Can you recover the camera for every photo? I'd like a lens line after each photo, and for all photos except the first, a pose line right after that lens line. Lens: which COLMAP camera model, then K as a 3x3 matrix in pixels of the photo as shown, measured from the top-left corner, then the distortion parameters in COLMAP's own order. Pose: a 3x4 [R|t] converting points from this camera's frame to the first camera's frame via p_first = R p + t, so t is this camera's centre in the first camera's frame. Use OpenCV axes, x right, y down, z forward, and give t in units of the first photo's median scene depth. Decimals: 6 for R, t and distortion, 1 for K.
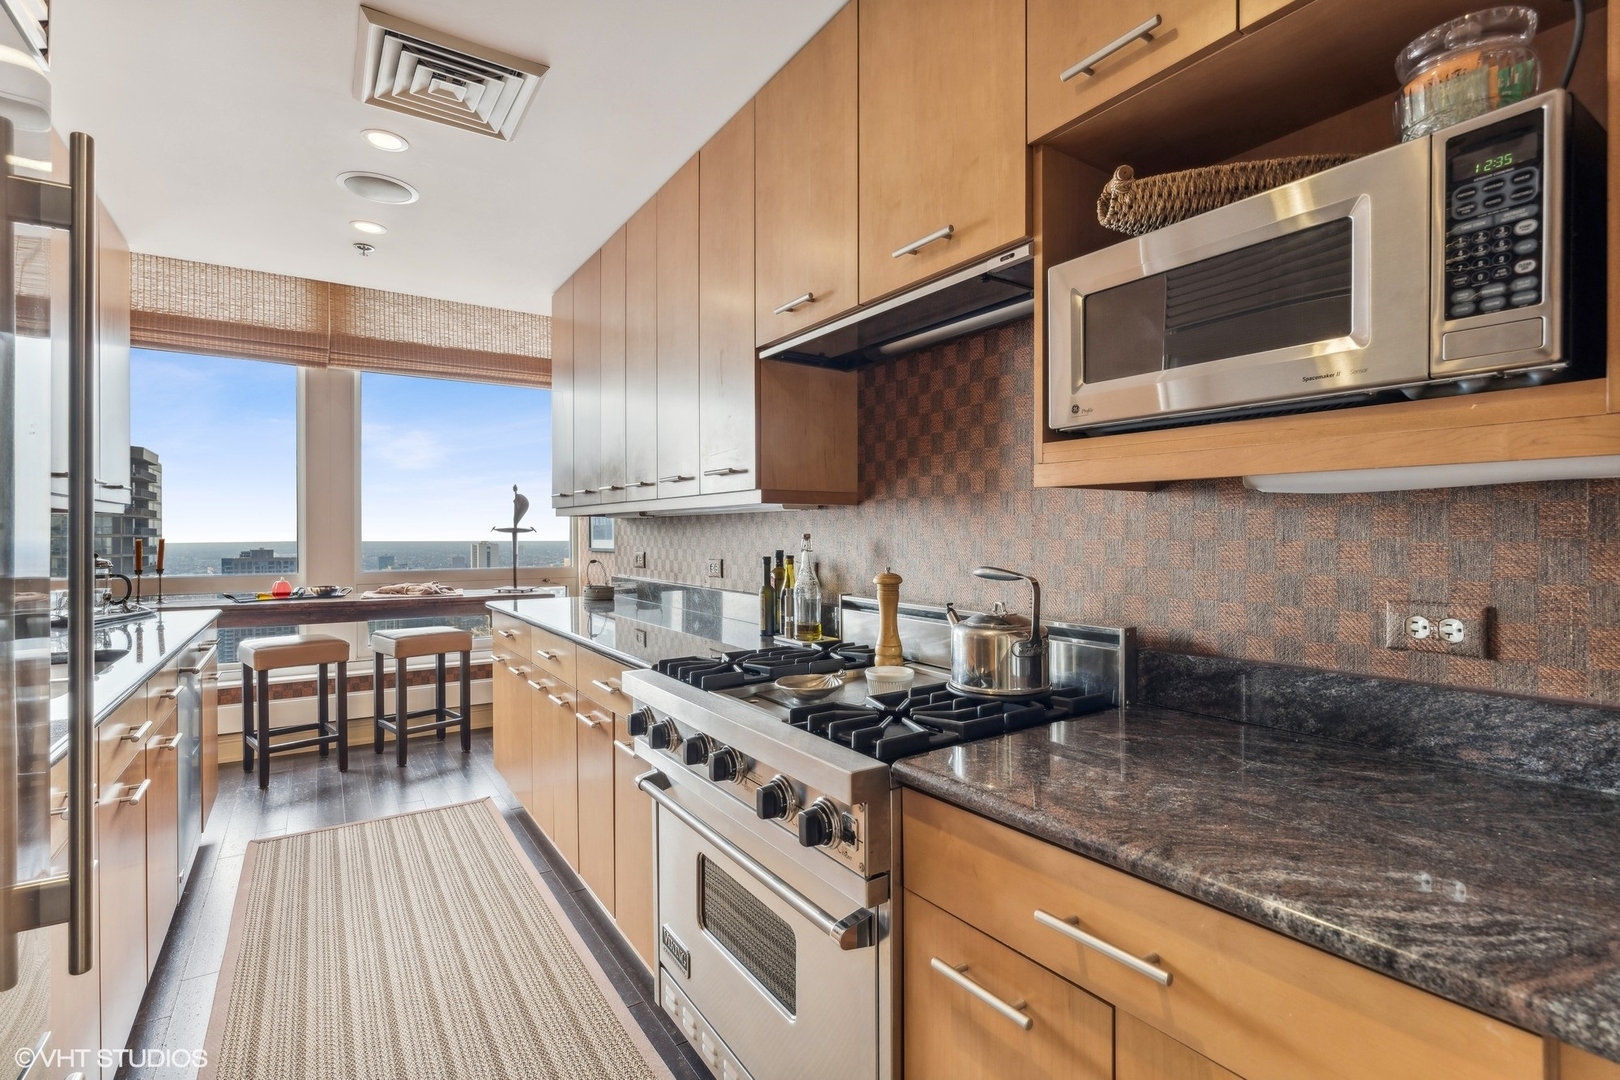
lens RADIAL K [[754.0, 0, 810.4], [0, 754.0, 536.5], [0, 0, 1]] dist [-0.005427, 0.000702]
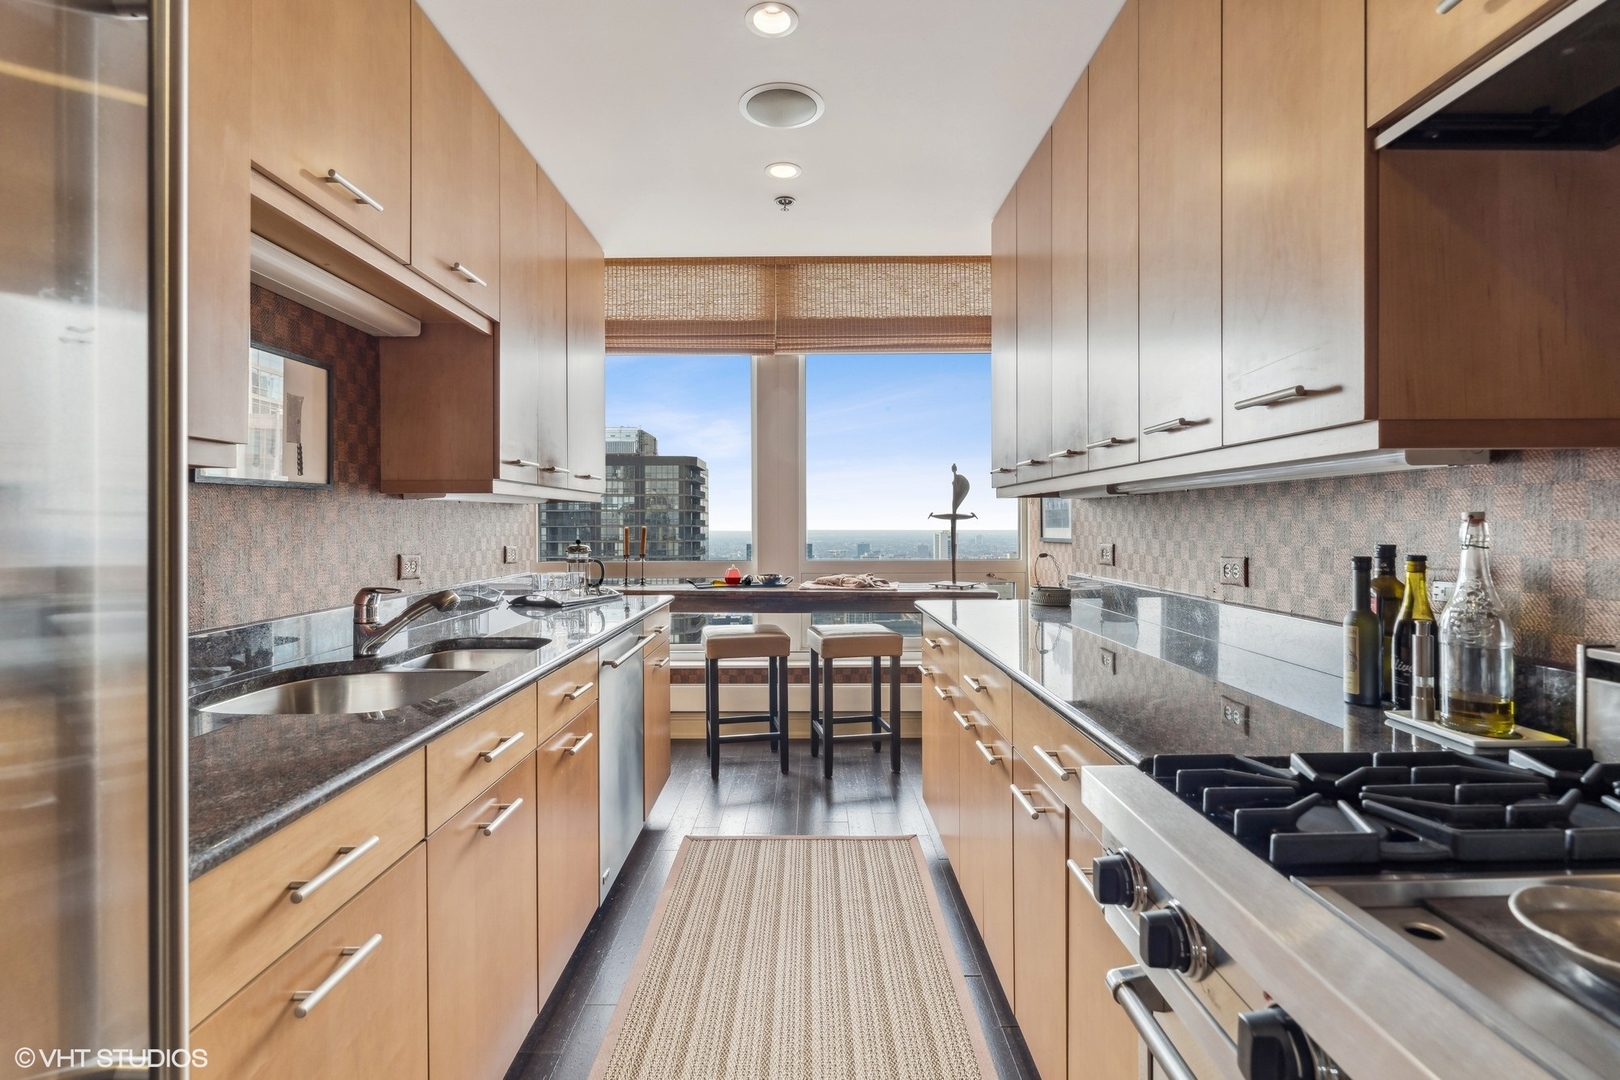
lens RADIAL K [[754.0, 0, 804.2], [0, 754.0, 532.4], [0, 0, 1]] dist [-0.005427, 0.000702]
pose [[0.826737, 0.004015, -0.562574, -0.058908], [0.000225, 0.999972, 0.007468, 0.003779], [0.562588, -0.006301, 0.826713, 0.233880]]
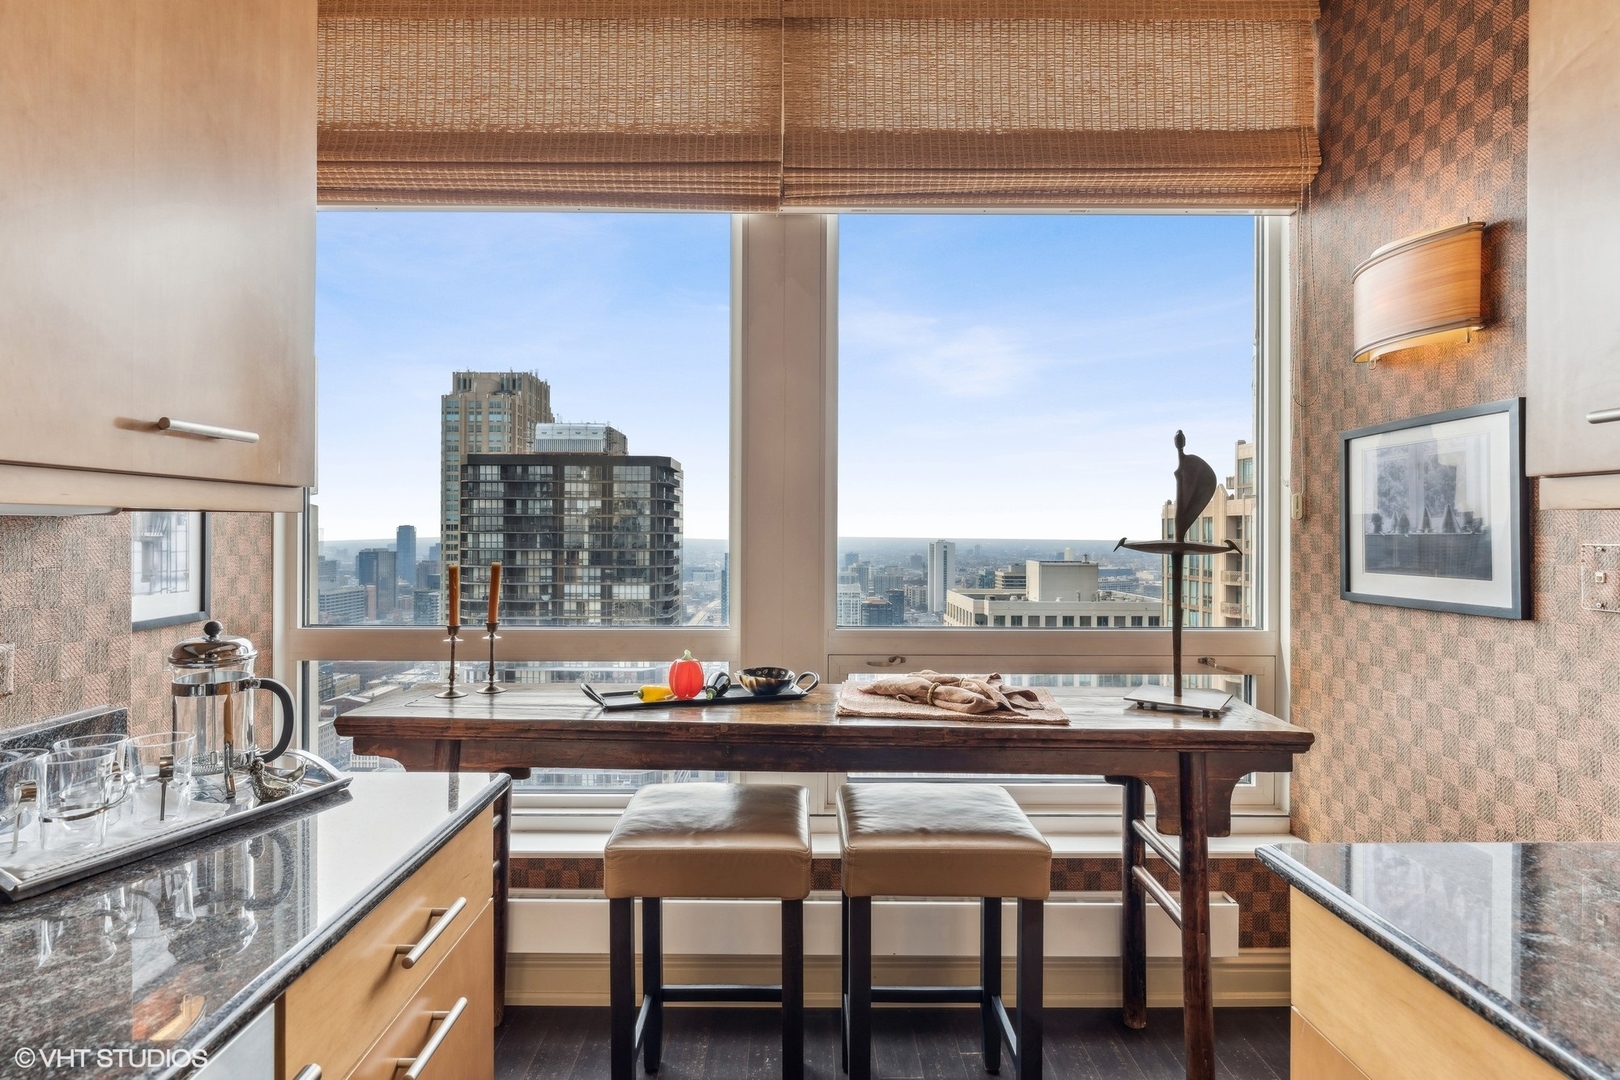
lens RADIAL K [[779.6, 0, 795.1], [0, 779.6, 532.9], [0, 0, 1]] dist [-0.000599, 0.000939]
pose [[0.833925, 0.006083, -0.551845, -0.419074], [-0.007295, 0.999973, -0.000001, -0.018500], [0.551830, 0.004027, 0.833947, 0.693052]]
